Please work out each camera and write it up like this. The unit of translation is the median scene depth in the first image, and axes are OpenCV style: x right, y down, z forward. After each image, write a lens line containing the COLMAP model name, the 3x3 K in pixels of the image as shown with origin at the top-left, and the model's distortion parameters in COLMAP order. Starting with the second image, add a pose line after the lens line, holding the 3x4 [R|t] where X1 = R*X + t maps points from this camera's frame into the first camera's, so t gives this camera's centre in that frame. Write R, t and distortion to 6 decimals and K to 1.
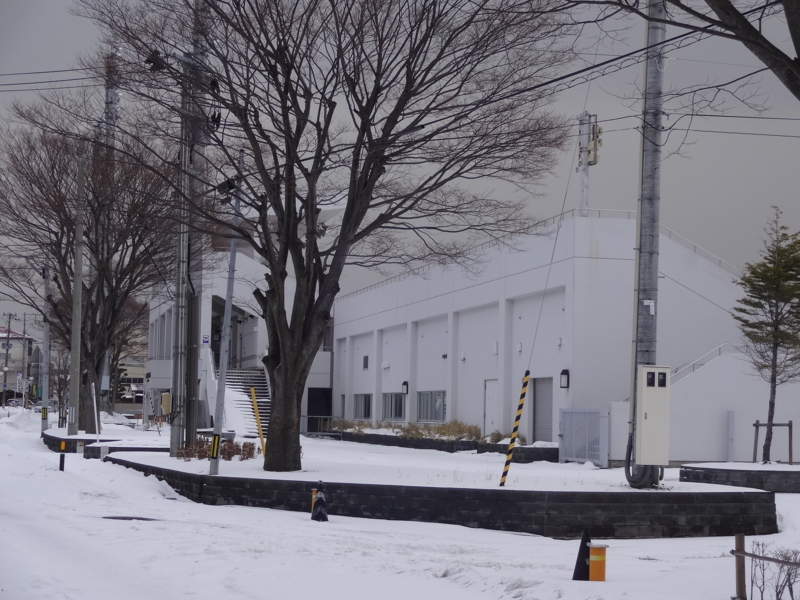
lens RADIAL K [[1593.7, 0, 399.9], [0, 1593.7, 300.8], [0, 0, 1]] dist [0.003751, 0.000000]
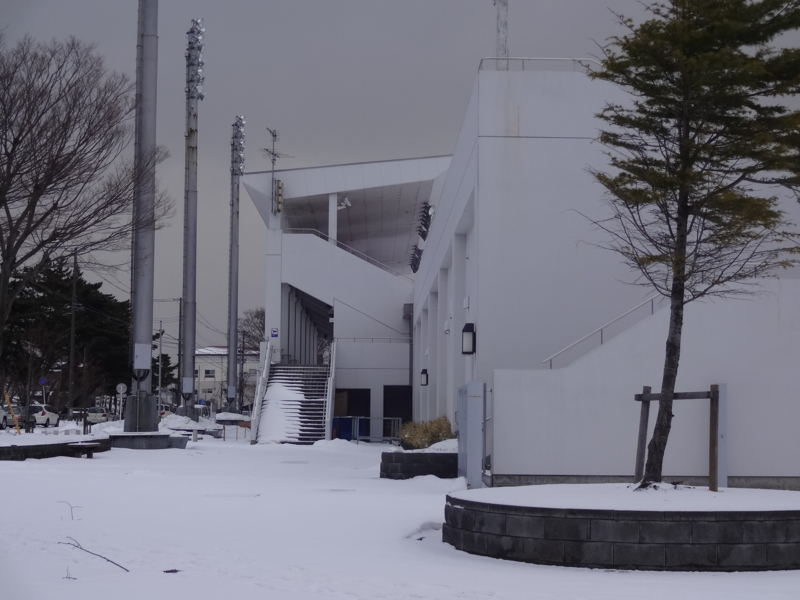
lens RADIAL K [[1382.4, 0, 400.1], [0, 1382.4, 299.2], [0, 0, 1]] dist [-0.025317, 0.000000]
pose [[0.980022, -0.026738, -0.197085, 0.234553], [0.022673, 0.999482, -0.022853, 0.058631], [0.197594, 0.017928, 0.980120, 0.622766]]
